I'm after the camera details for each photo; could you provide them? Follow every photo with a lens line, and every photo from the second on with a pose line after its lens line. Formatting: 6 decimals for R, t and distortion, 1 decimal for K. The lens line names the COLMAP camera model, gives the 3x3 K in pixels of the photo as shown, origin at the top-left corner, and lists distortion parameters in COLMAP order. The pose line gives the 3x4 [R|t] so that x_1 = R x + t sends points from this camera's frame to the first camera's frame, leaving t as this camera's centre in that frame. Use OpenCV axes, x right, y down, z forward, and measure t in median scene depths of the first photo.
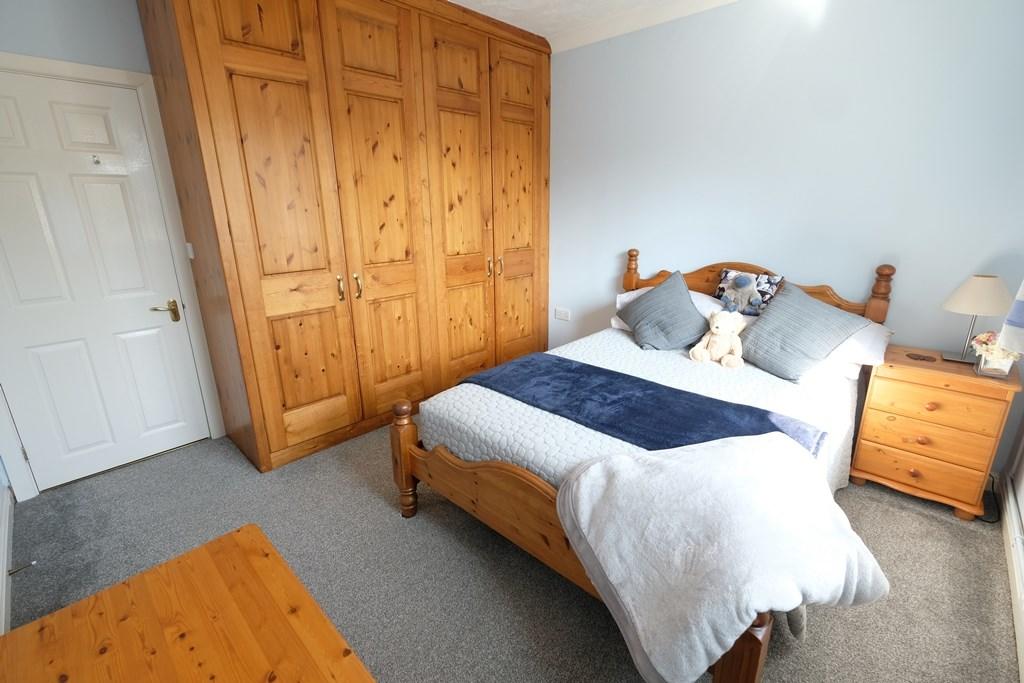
lens RADIAL K [[448.7, 0, 511.7], [0, 448.7, 343.1], [0, 0, 1]] dist [0.000319, 0.000444]
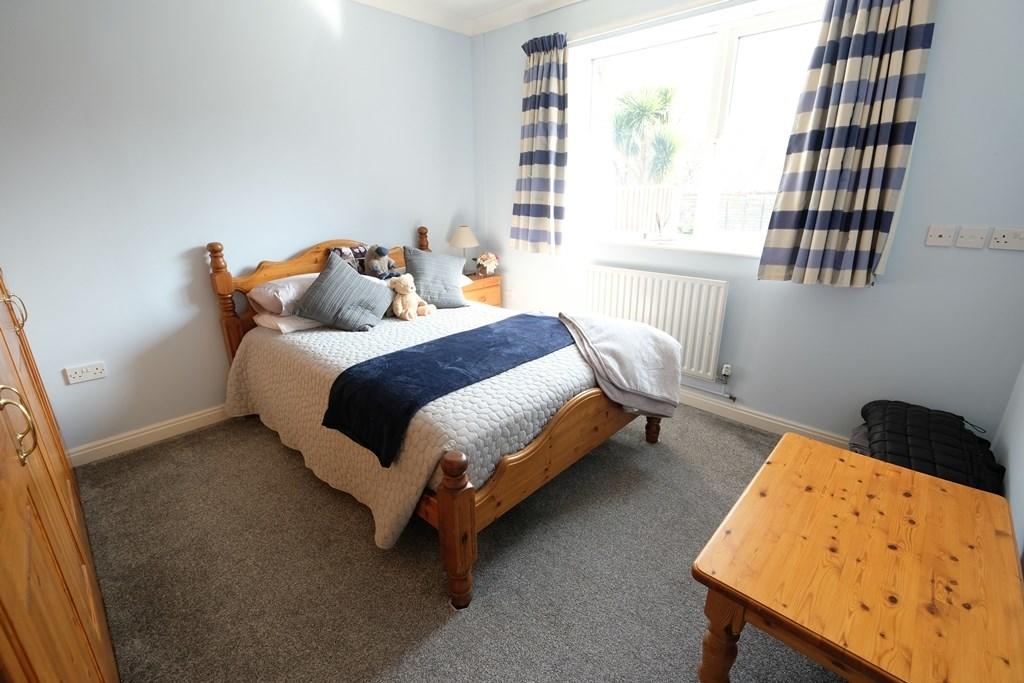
lens RADIAL K [[448.7, 0, 515.8], [0, 448.7, 335.6], [0, 0, 1]] dist [0.000319, 0.000444]
pose [[-0.007265, -0.299836, 0.953963, -0.761264], [0.298706, 0.909781, 0.288224, -0.189948], [-0.954317, 0.287049, 0.082953, 0.699563]]
